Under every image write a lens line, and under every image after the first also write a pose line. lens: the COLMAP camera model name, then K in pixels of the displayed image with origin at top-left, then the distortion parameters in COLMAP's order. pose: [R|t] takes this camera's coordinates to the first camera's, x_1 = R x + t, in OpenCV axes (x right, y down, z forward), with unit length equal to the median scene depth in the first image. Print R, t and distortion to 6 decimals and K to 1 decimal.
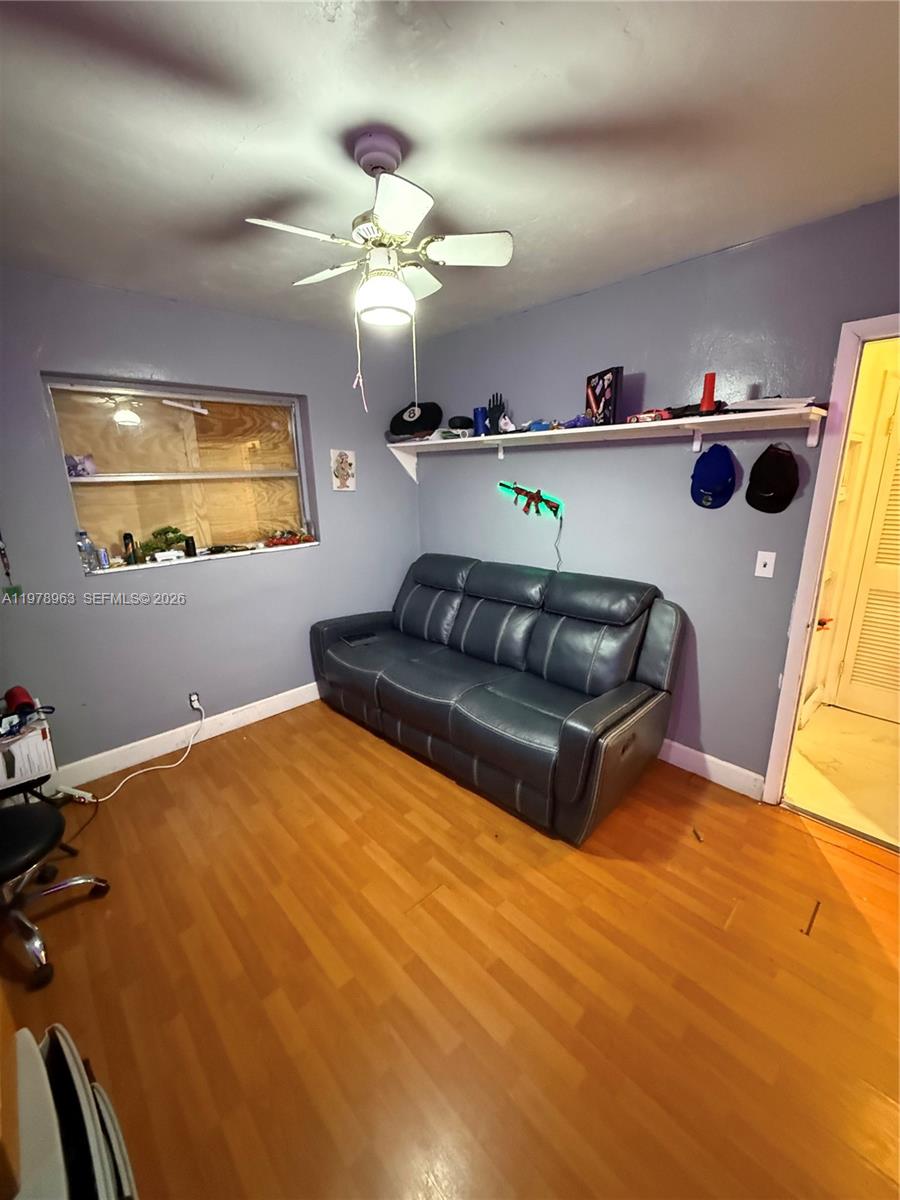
lens RADIAL K [[479.3, 0, 449.9], [0, 479.3, 597.0], [0, 0, 1]] dist [0.000185, -0.000261]
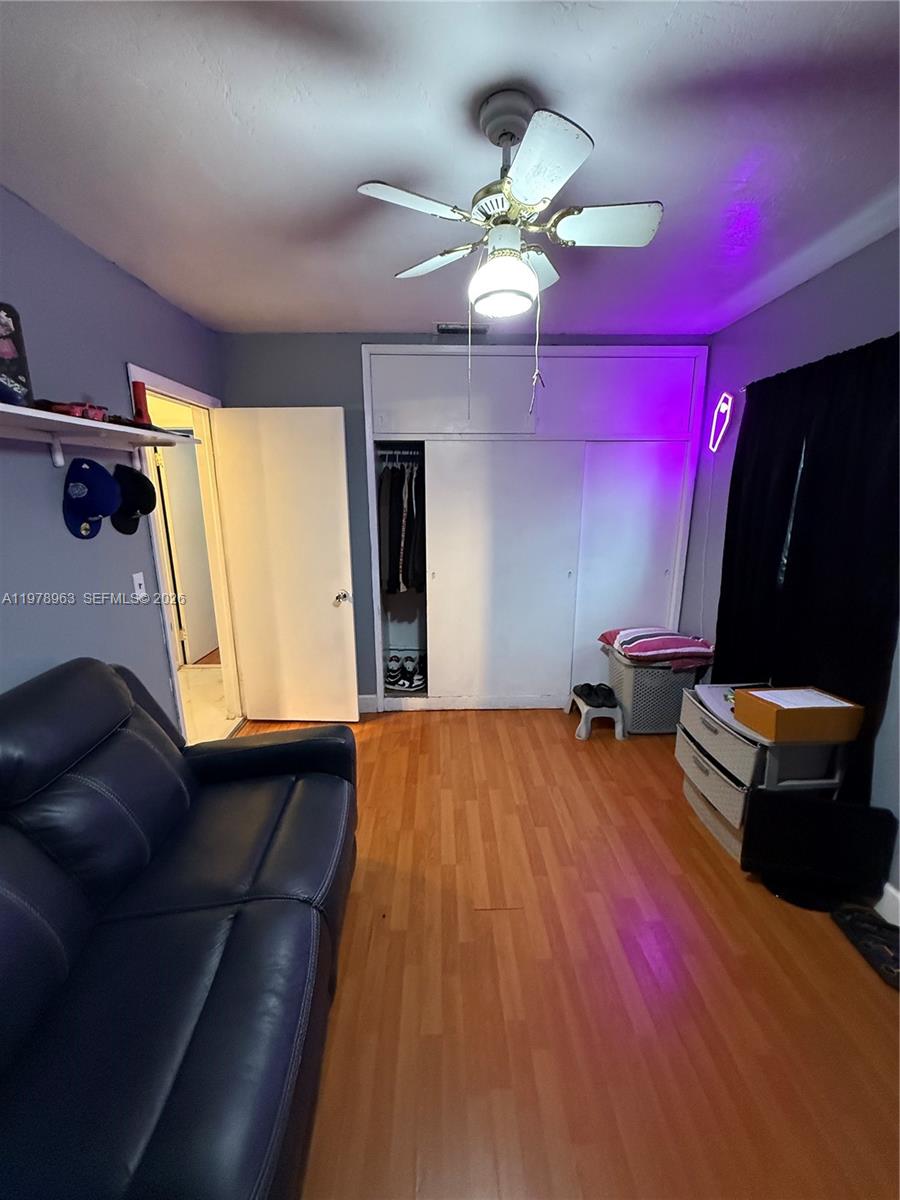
lens RADIAL K [[479.3, 0, 449.7], [0, 479.3, 601.4], [0, 0, 1]] dist [0.000185, -0.000261]
pose [[-0.748470, -0.131840, 0.649931, -0.485051], [0.186309, 0.898767, 0.396872, -0.324881], [-0.636460, 0.418135, -0.648137, 1.295139]]
